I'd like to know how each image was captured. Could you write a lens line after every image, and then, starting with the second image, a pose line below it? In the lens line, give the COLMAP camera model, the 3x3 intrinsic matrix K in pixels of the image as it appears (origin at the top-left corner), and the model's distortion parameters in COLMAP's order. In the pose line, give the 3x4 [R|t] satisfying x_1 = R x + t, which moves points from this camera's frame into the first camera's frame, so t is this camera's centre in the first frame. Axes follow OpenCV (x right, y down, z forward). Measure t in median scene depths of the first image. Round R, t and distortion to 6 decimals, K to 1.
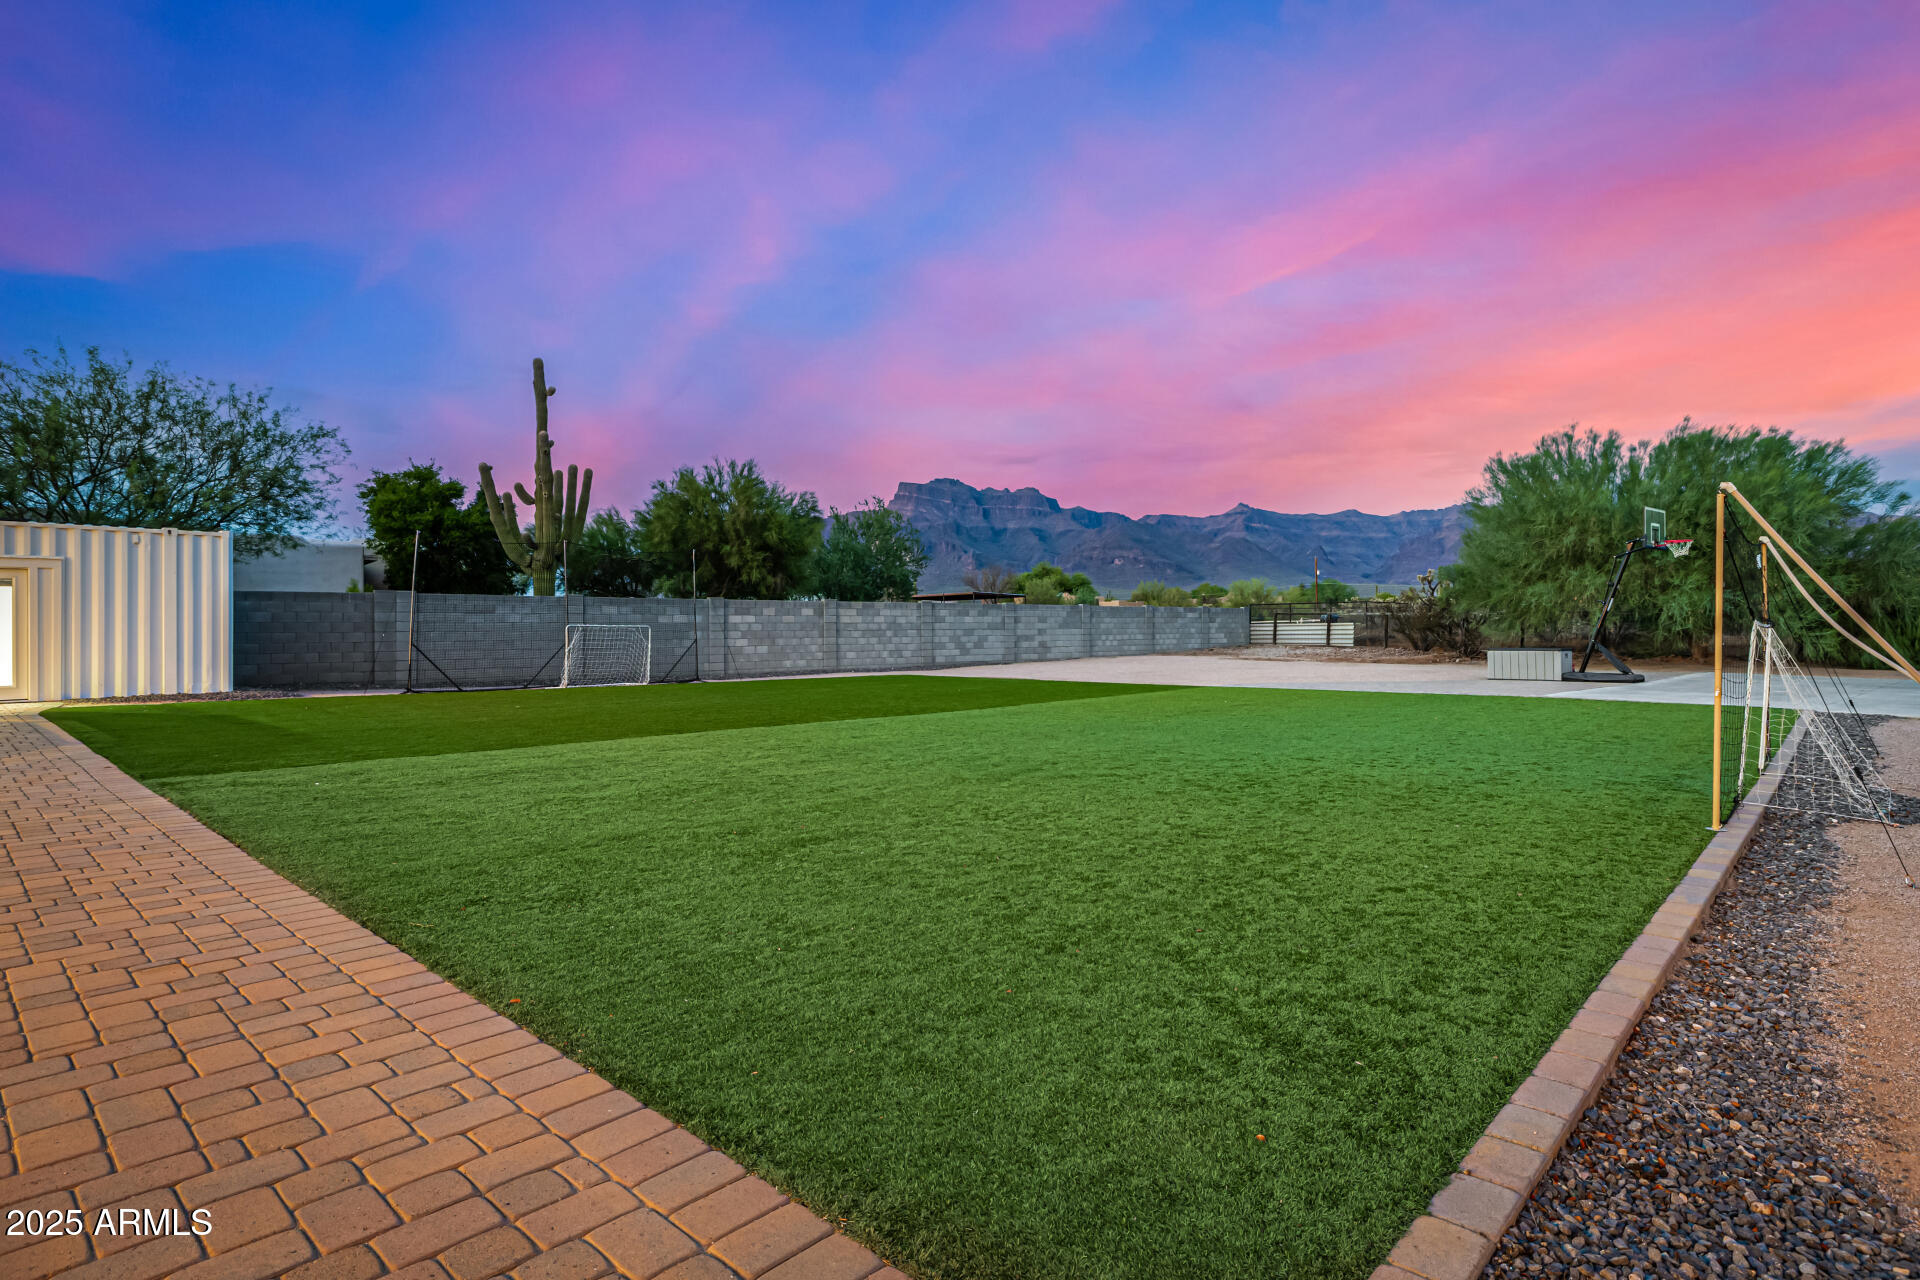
lens RADIAL K [[976.9, 0, 966.4], [0, 976.9, 629.0], [0, 0, 1]] dist [-0.003556, -0.000954]
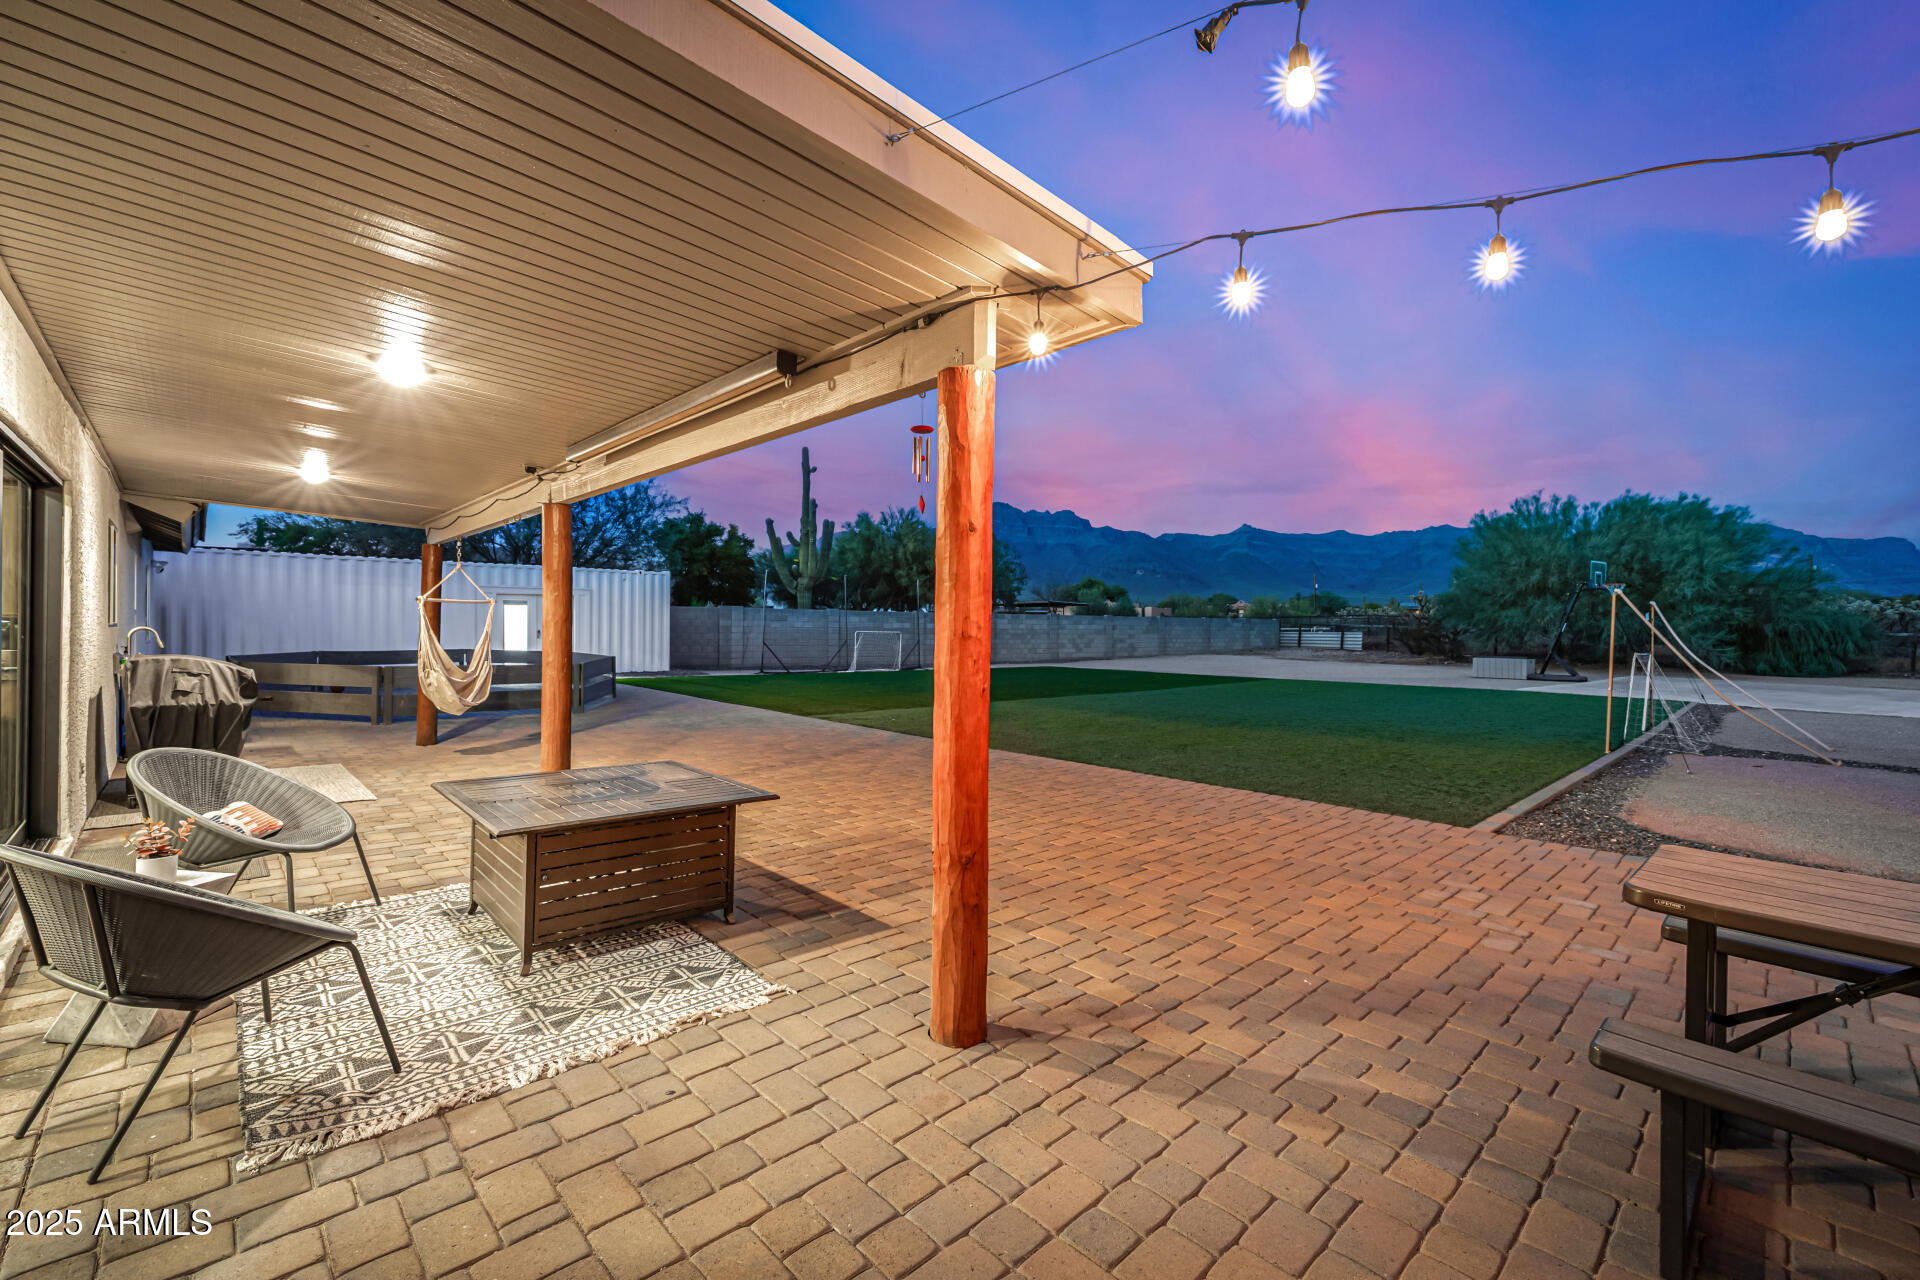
lens RADIAL K [[802.3, 0, 958.2], [0, 802.3, 640.6], [0, 0, 1]] dist [-0.000019, 0.000136]
pose [[0.997677, 0.016160, -0.066170, -0.100223], [-0.014946, 0.999711, 0.018807, -0.009466], [0.066455, -0.017774, 0.997631, -0.157913]]
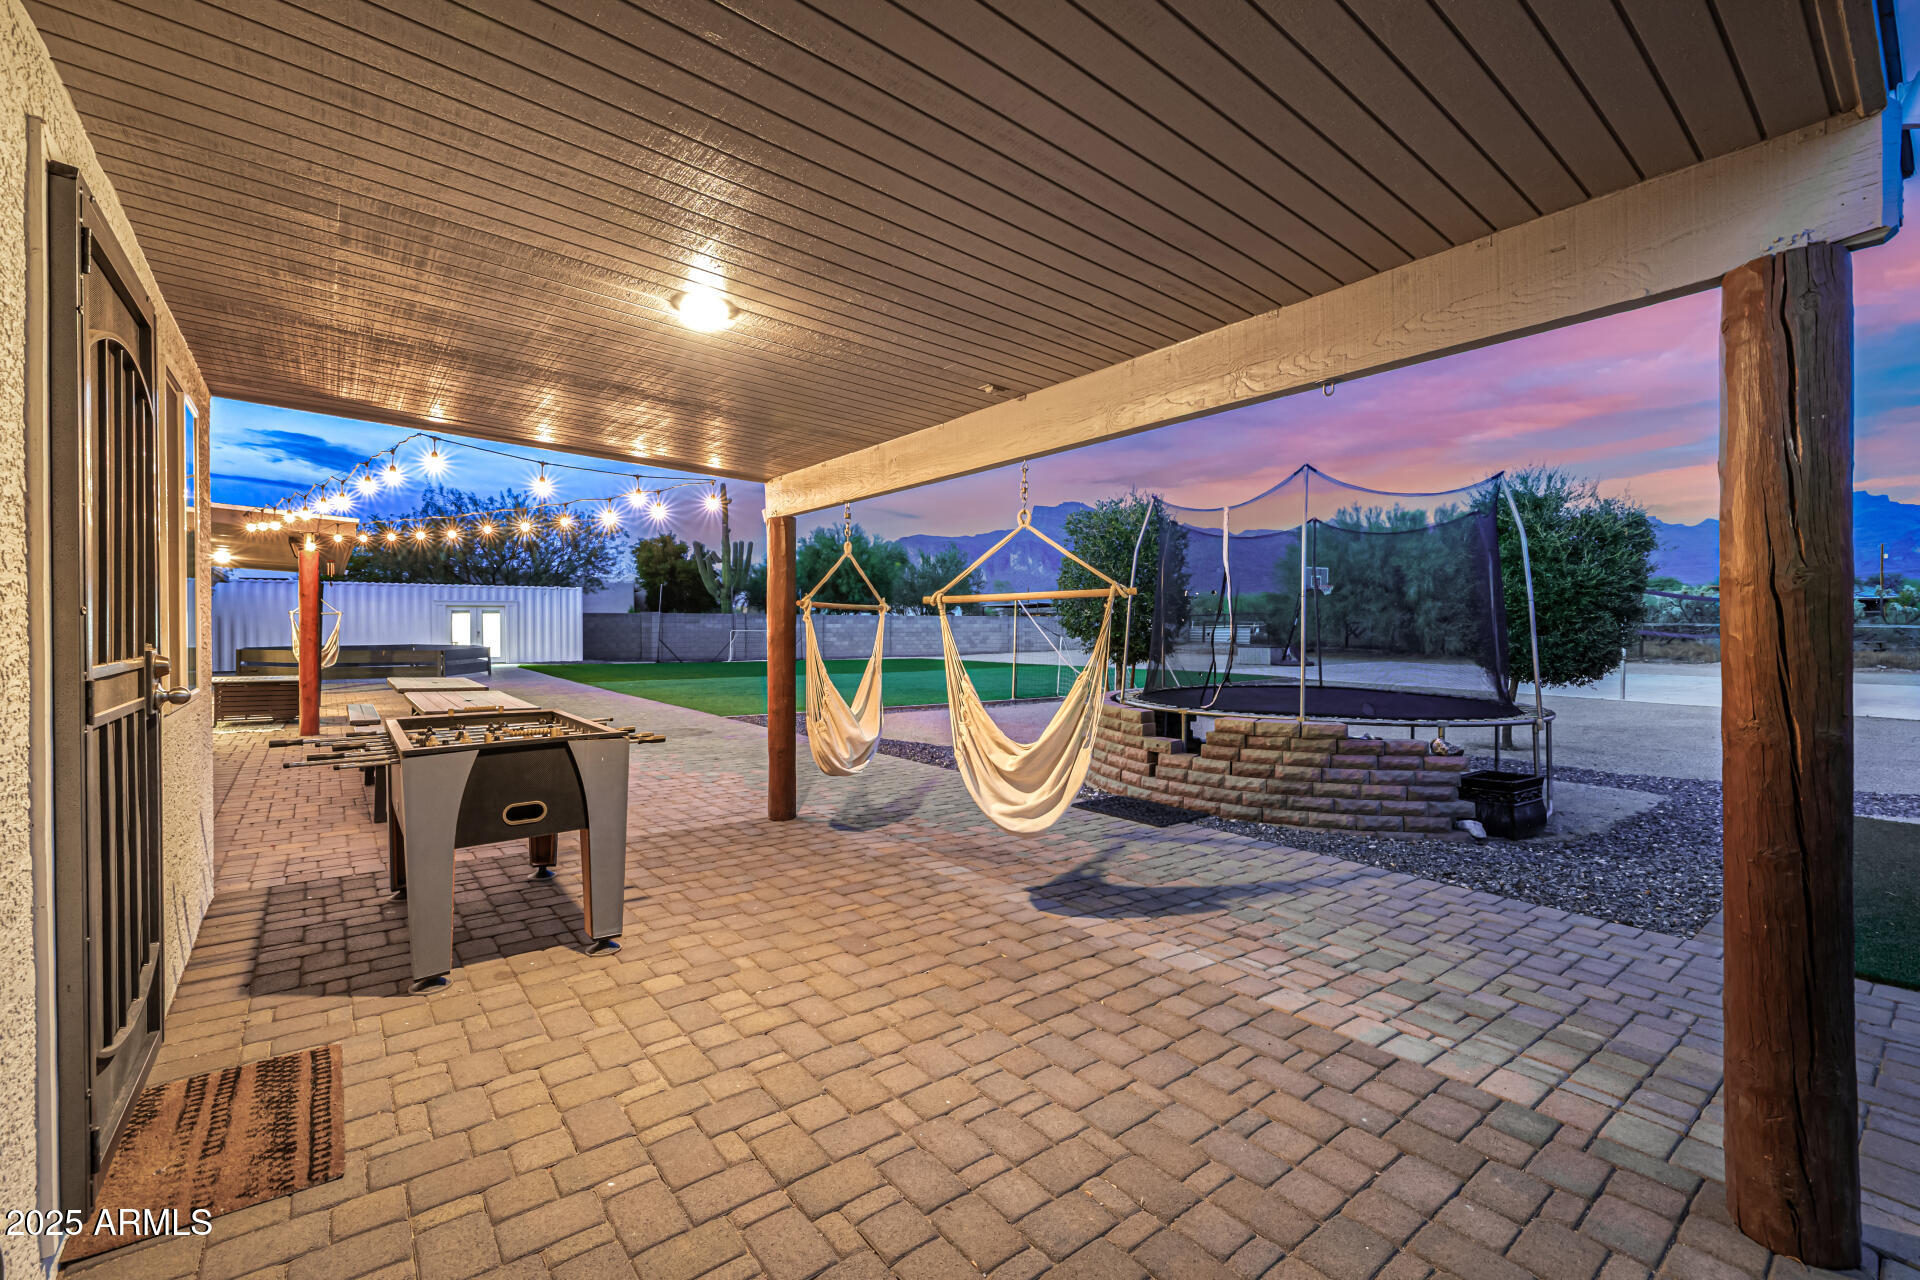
lens RADIAL K [[802.3, 0, 962.0], [0, 802.3, 628.5], [0, 0, 1]] dist [-0.000019, 0.000136]
pose [[0.987736, 0.005680, -0.156028, 0.194094], [-0.005401, 0.999983, 0.002210, -0.008246], [0.156038, -0.001340, 0.987750, -0.339264]]
